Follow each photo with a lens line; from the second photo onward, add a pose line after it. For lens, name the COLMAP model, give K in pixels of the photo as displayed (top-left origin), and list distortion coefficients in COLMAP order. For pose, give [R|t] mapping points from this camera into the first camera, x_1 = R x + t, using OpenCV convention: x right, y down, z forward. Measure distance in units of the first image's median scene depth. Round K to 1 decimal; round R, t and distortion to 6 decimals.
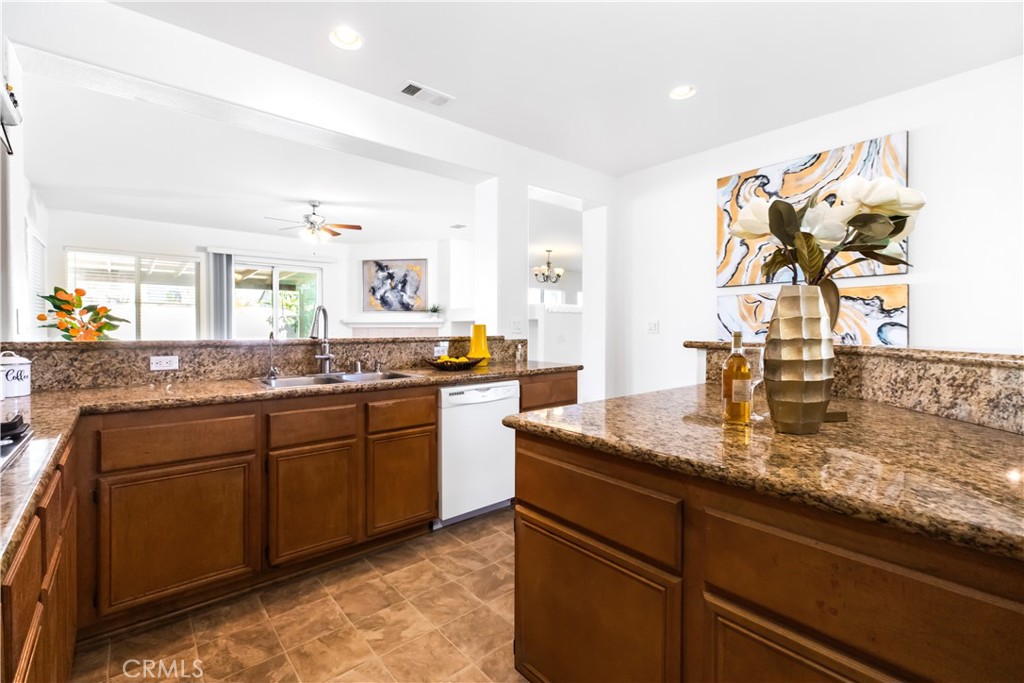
lens RADIAL K [[456.7, 0, 510.4], [0, 456.7, 328.5], [0, 0, 1]] dist [0.000285, 0.002064]
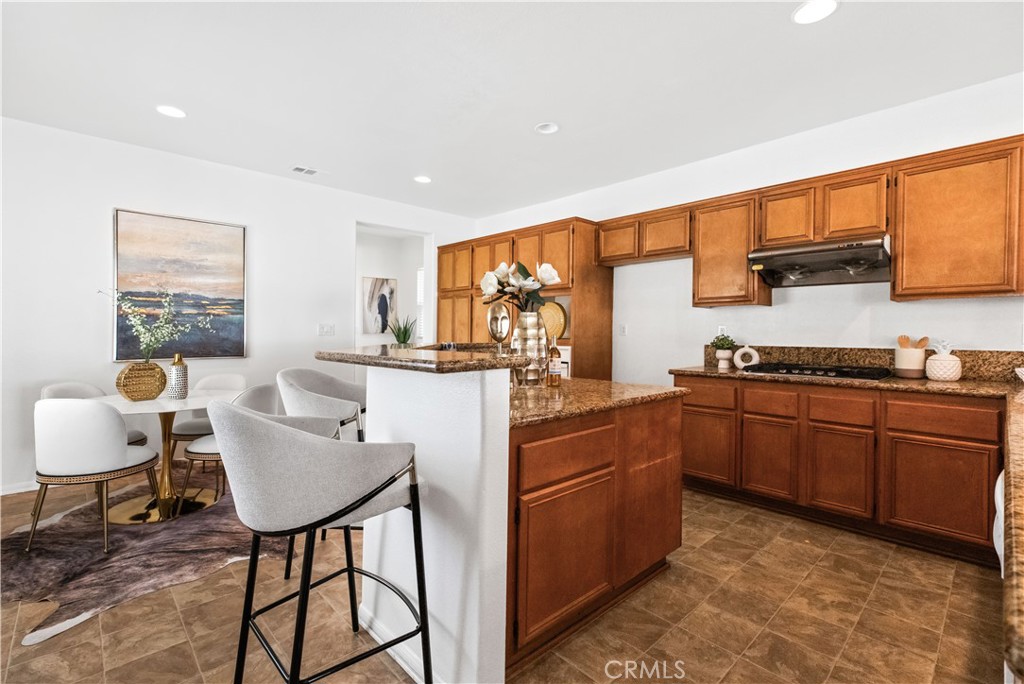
lens RADIAL K [[456.7, 0, 508.8], [0, 456.7, 336.1], [0, 0, 1]] dist [0.000285, 0.002064]
pose [[-0.998731, -0.005906, -0.050025, 0.277257], [-0.006527, 0.999904, 0.012262, -0.002880], [0.049948, 0.012573, -0.998673, 1.018504]]
